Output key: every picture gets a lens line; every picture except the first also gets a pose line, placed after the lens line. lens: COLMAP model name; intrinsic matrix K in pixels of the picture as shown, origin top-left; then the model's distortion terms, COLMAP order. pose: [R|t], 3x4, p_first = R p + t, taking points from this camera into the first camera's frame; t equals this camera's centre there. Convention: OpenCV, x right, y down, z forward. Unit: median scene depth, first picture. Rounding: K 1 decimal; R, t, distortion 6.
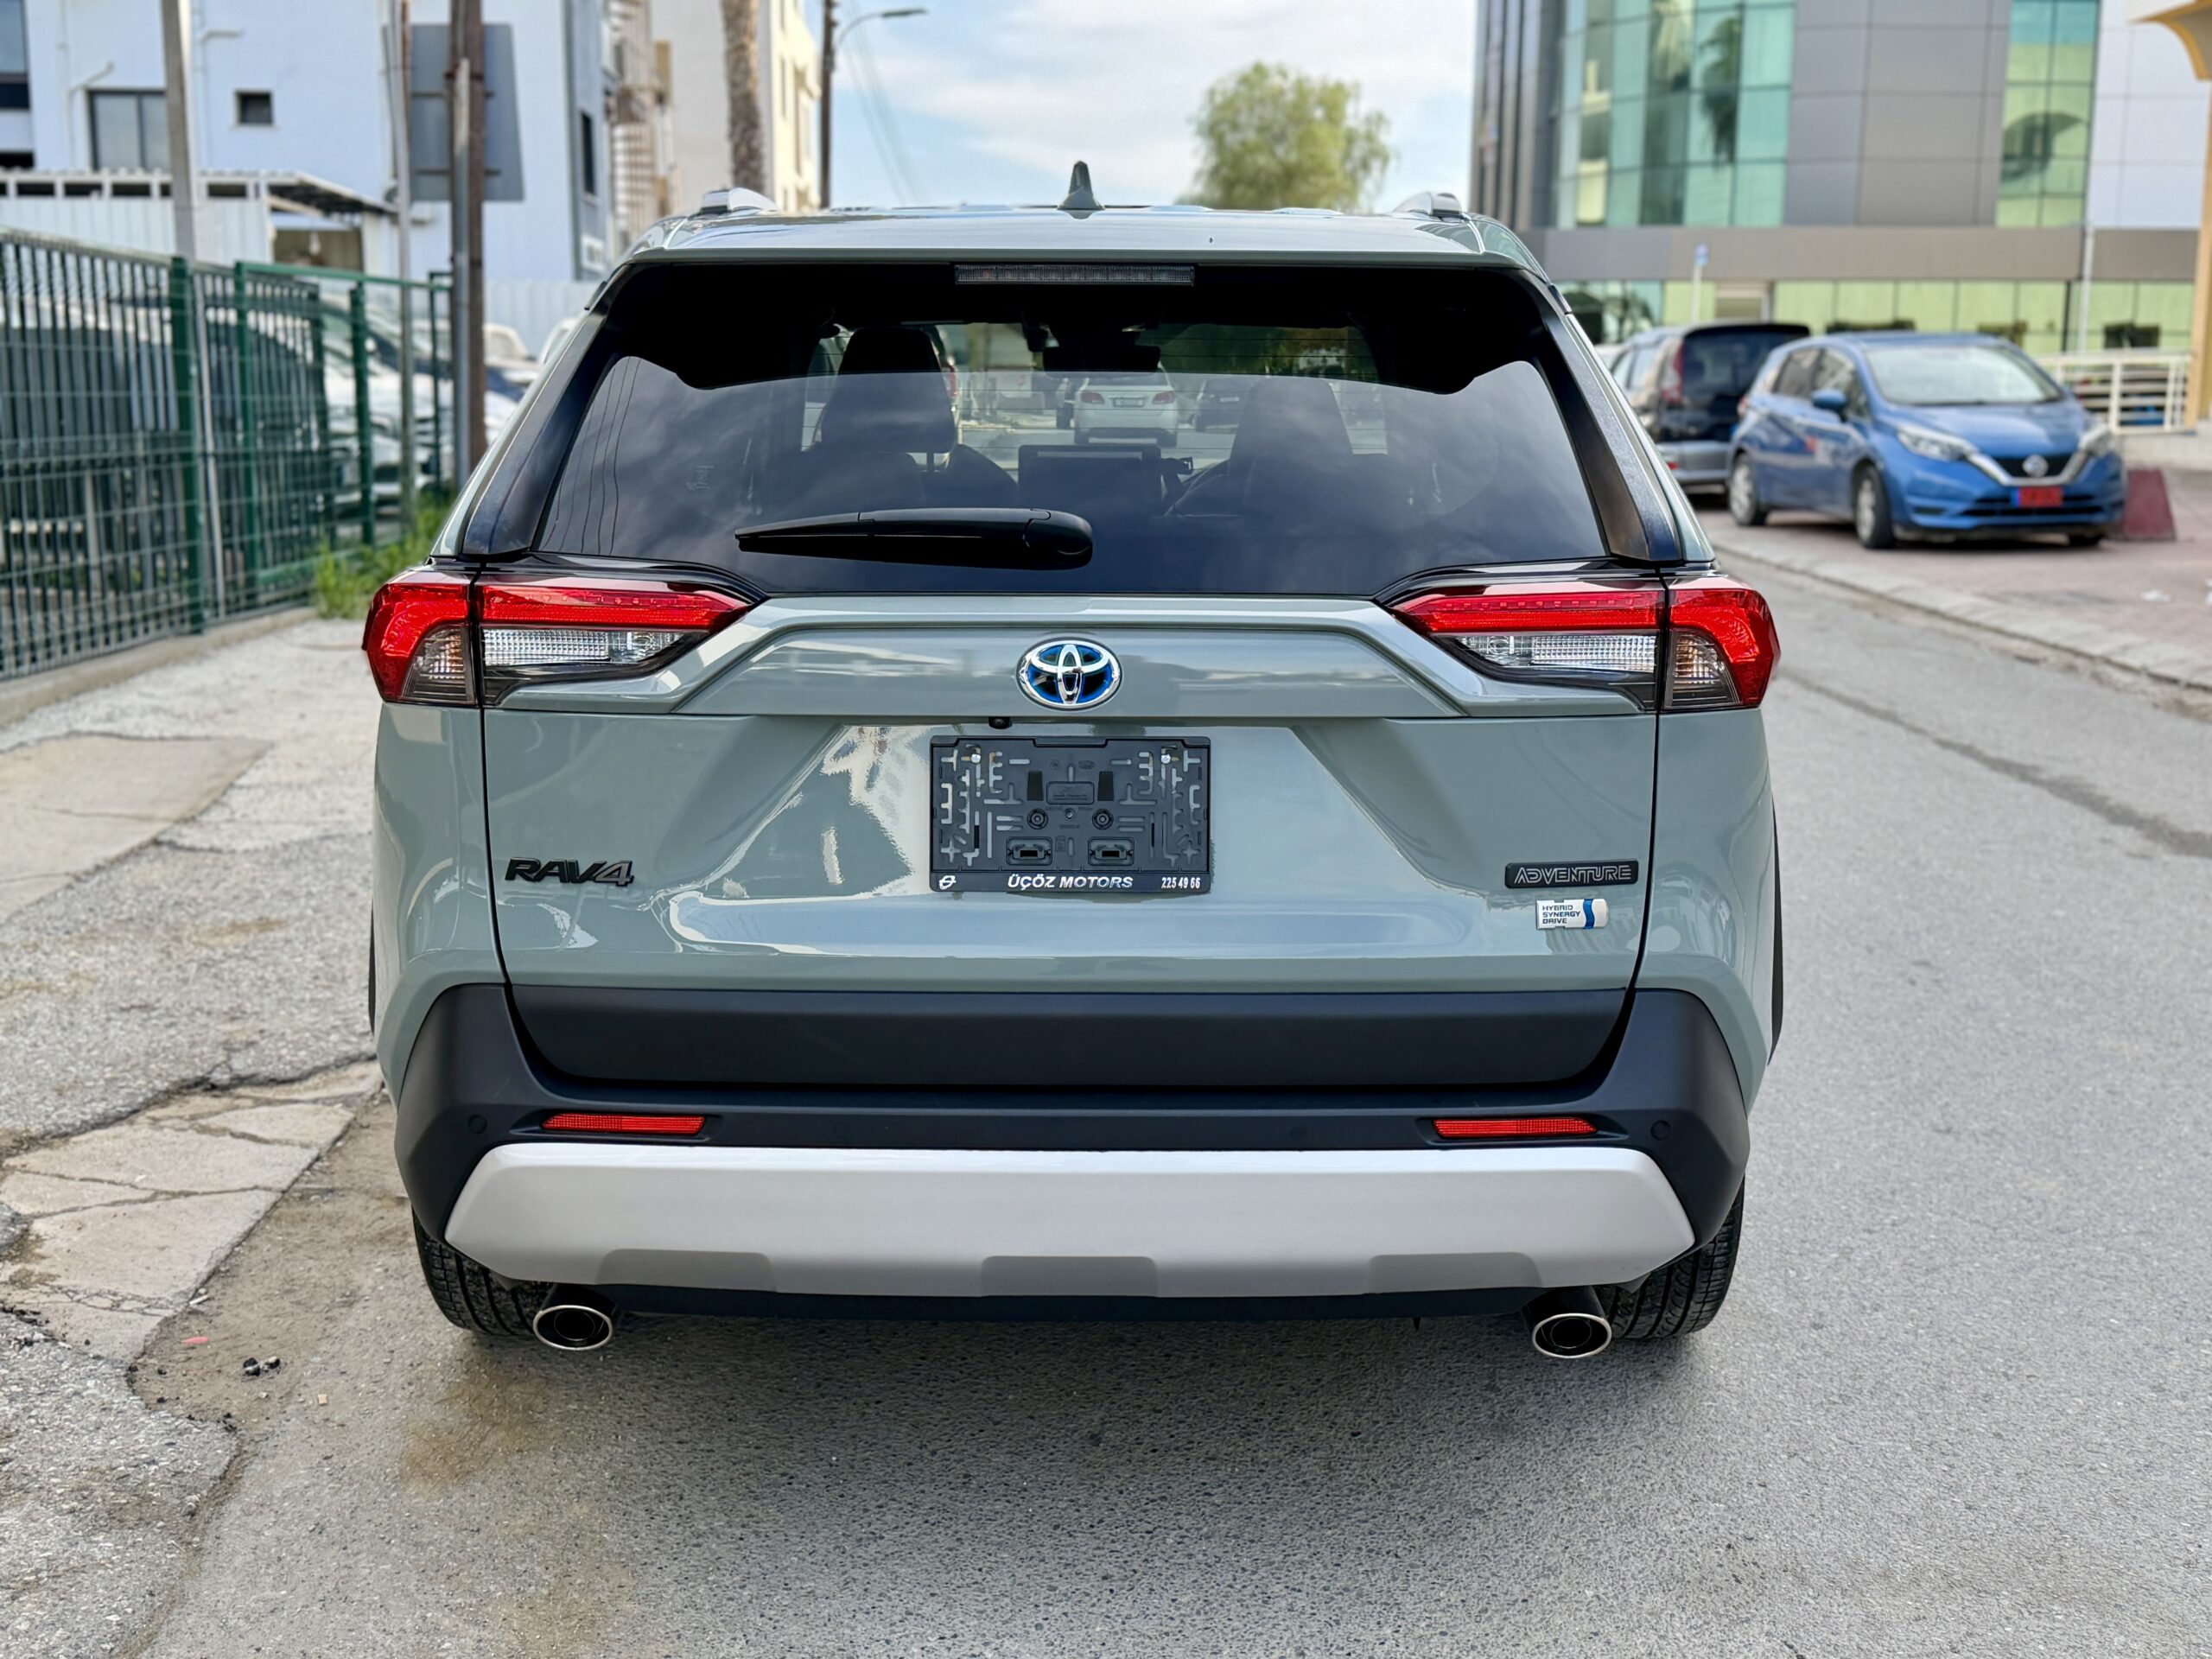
lens RADIAL K [[2437.5, 0, 1106.2], [0, 2437.5, 821.1], [0, 0, 1]] dist [0.062599, 0.000000]
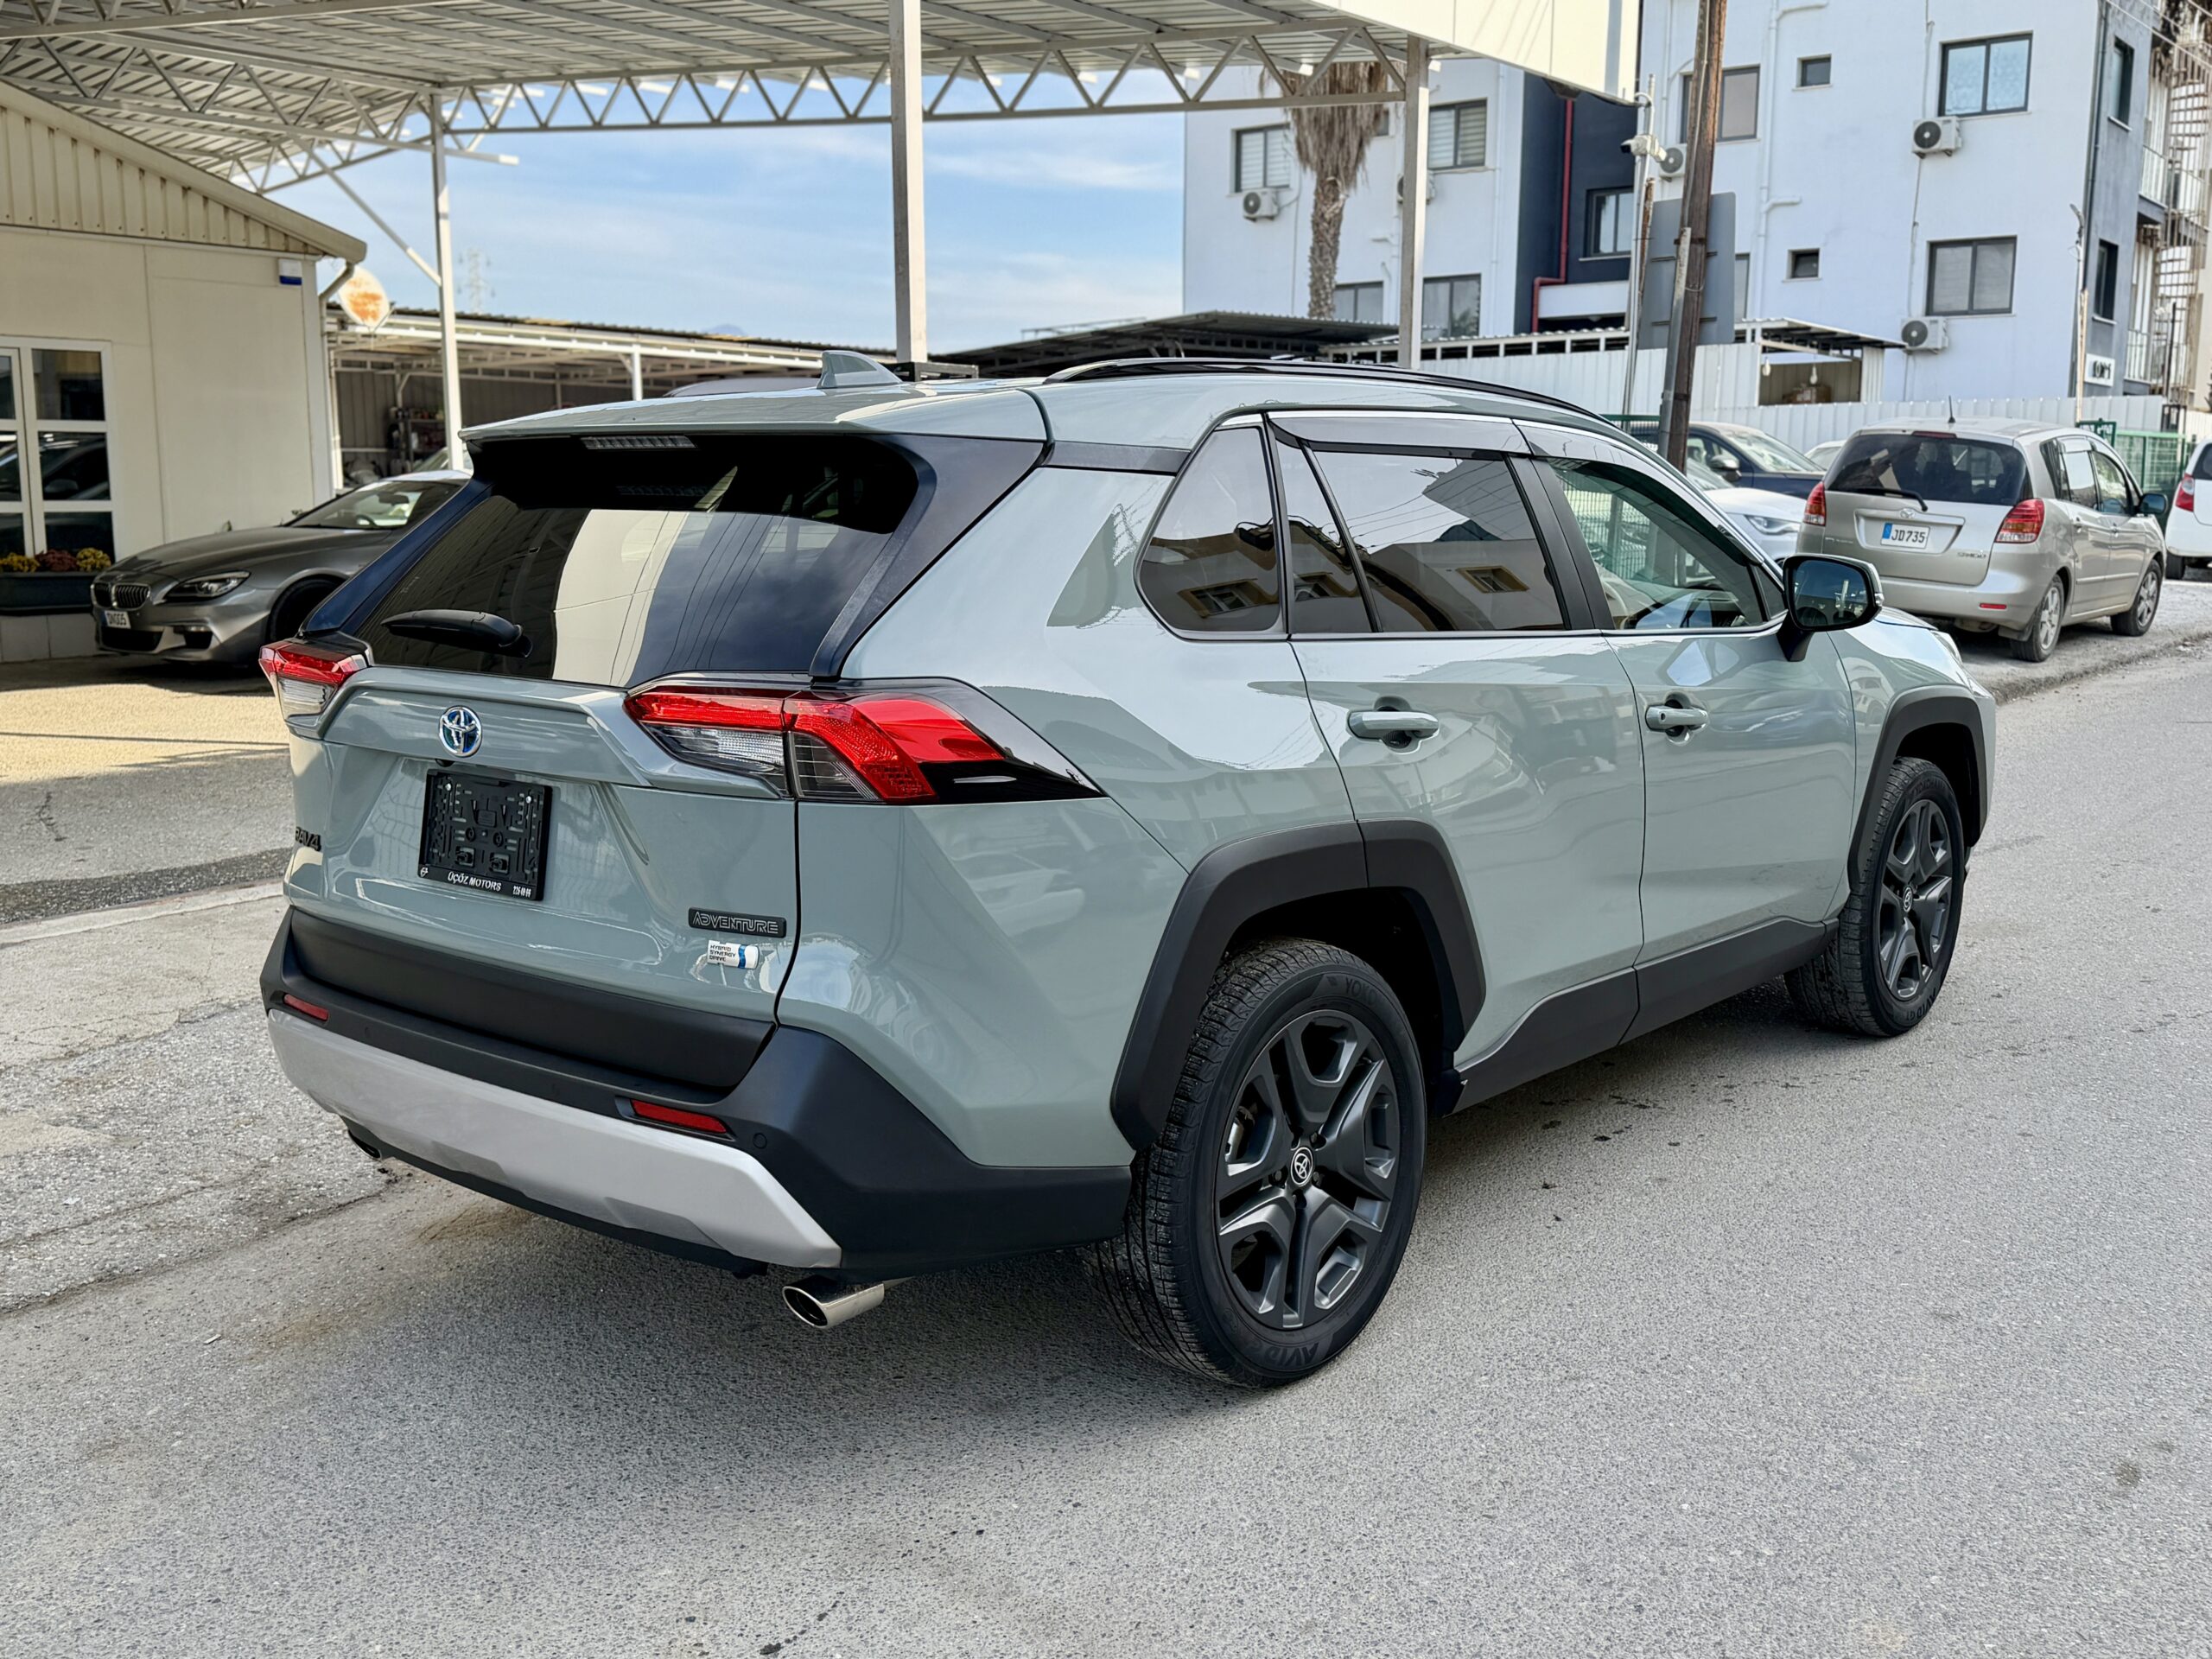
lens RADIAL K [[2078.5, 0, 1095.6], [0, 2078.5, 833.8], [0, 0, 1]] dist [0.038006, 0.000000]
pose [[0.774970, 0.102708, -0.623596, 0.922671], [-0.111549, 0.993445, 0.024996, -0.065593], [0.622075, 0.050191, 0.781347, 0.266741]]
